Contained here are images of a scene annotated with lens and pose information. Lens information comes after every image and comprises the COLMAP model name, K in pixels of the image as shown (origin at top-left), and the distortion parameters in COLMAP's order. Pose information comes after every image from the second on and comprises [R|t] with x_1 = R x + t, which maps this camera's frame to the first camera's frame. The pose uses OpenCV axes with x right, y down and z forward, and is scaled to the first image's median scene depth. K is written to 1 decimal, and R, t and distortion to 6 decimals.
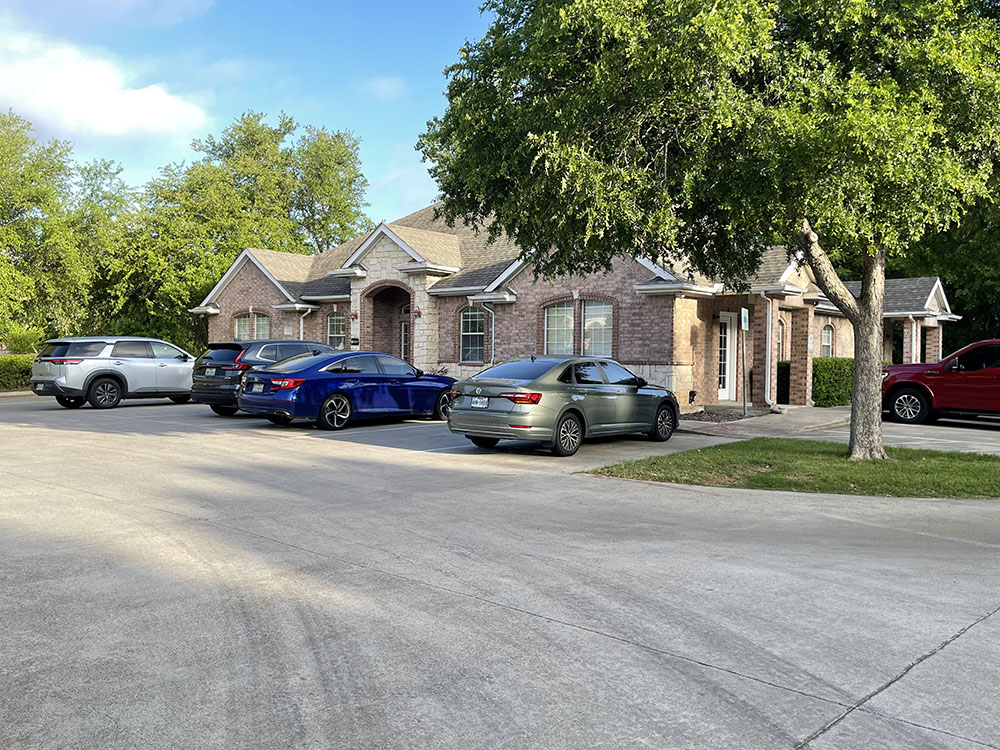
lens RADIAL K [[839.9, 0, 500.7], [0, 839.9, 376.3], [0, 0, 1]] dist [0.014184, 0.001899]
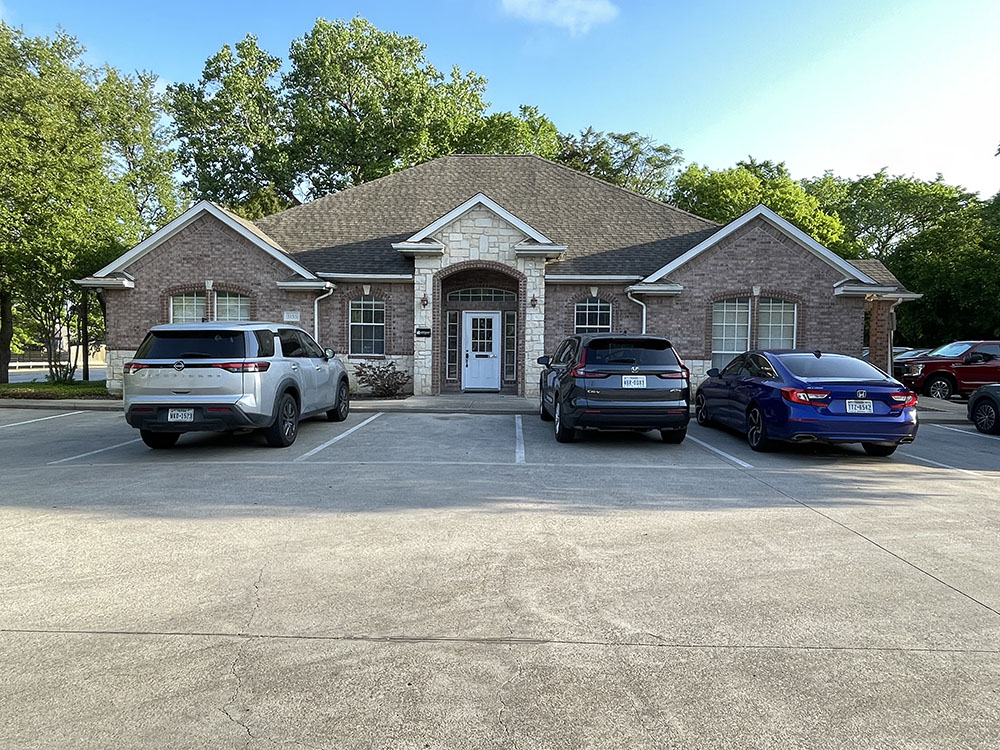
lens RADIAL K [[664.6, 0, 498.8], [0, 664.6, 372.9], [0, 0, 1]] dist [-0.004659, -0.001173]
pose [[0.790074, -0.023556, 0.612558, -0.533060], [0.009847, 0.999620, 0.025739, -0.018621], [-0.612932, -0.014304, 0.790006, 0.457732]]
